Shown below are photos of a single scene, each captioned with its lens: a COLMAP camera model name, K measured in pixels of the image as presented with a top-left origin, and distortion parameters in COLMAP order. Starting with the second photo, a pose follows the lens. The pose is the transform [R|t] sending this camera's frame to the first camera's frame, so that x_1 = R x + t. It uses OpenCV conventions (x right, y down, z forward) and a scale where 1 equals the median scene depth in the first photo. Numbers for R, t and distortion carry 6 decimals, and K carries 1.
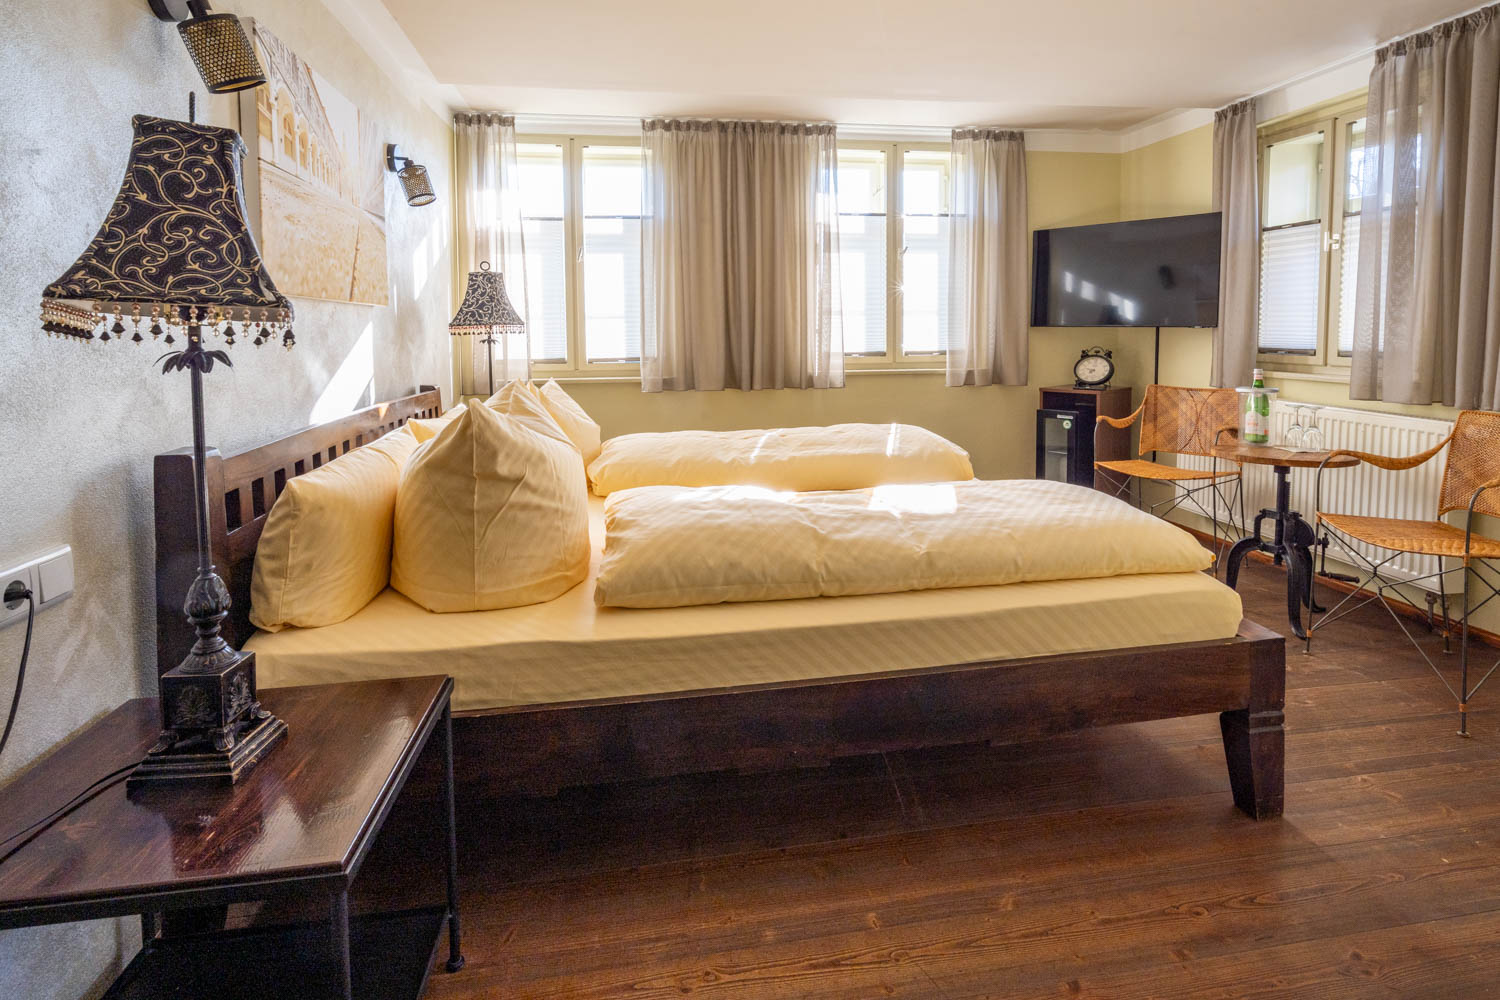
lens RADIAL K [[739.0, 0, 781.1], [0, 739.0, 500.7], [0, 0, 1]] dist [-0.004237, -0.000366]
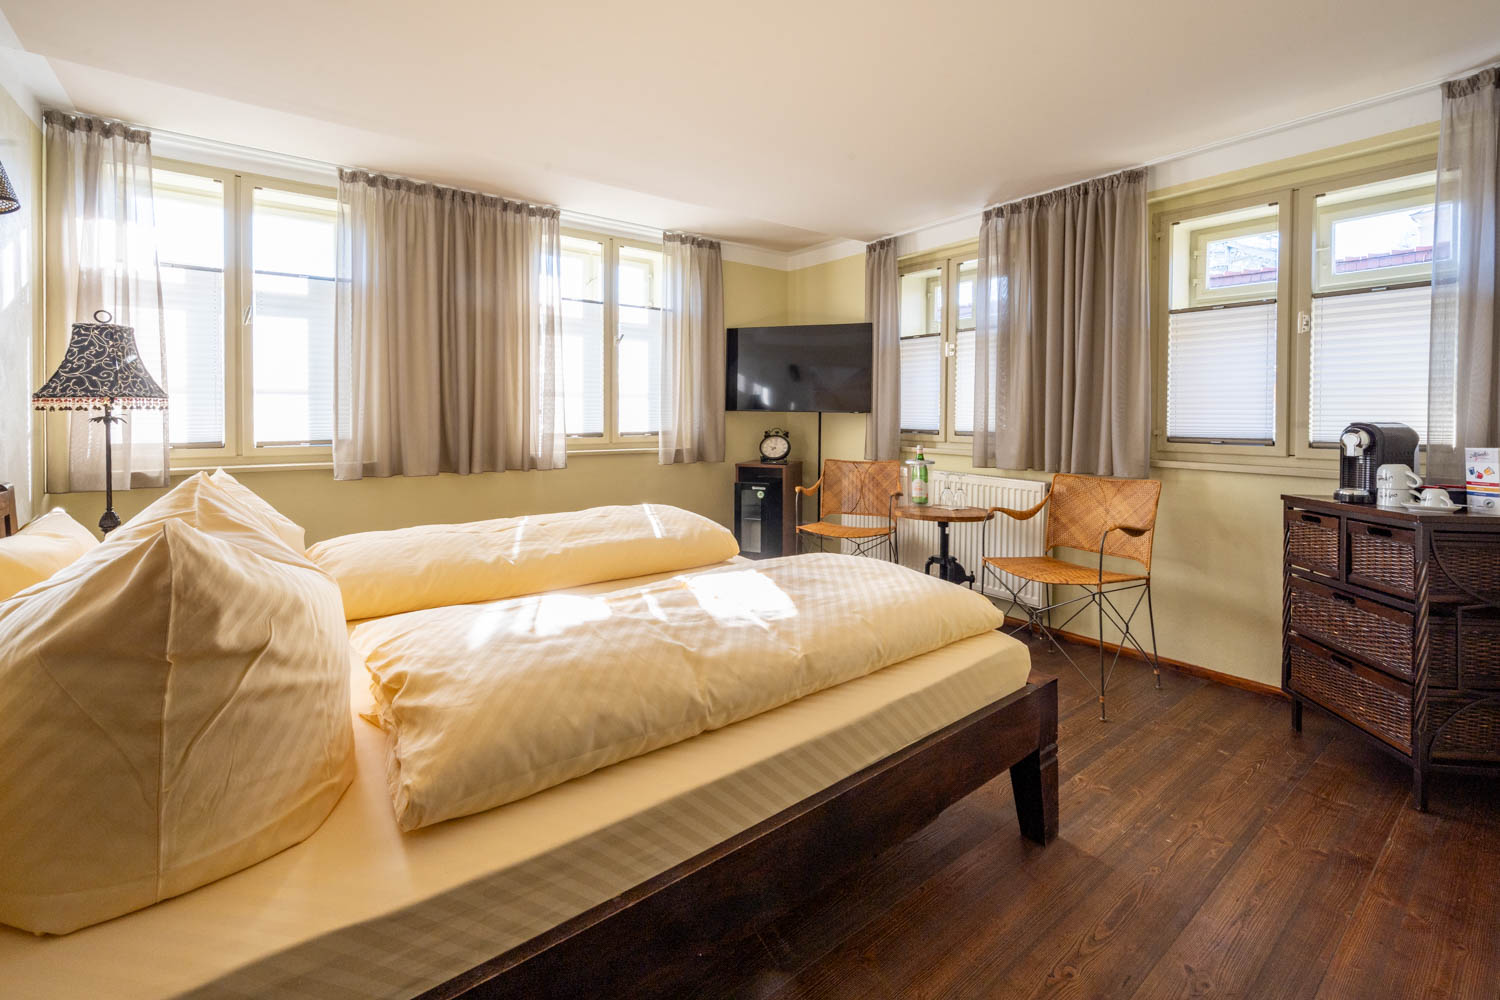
lens RADIAL K [[642.7, 0, 746.3], [0, 642.7, 490.4], [0, 0, 1]] dist [-0.001968, 0.000057]
pose [[0.899175, -0.041186, 0.435647, -0.101382], [0.088553, 0.992089, -0.088983, -0.033573], [-0.428535, 0.118590, 0.895709, 0.166145]]
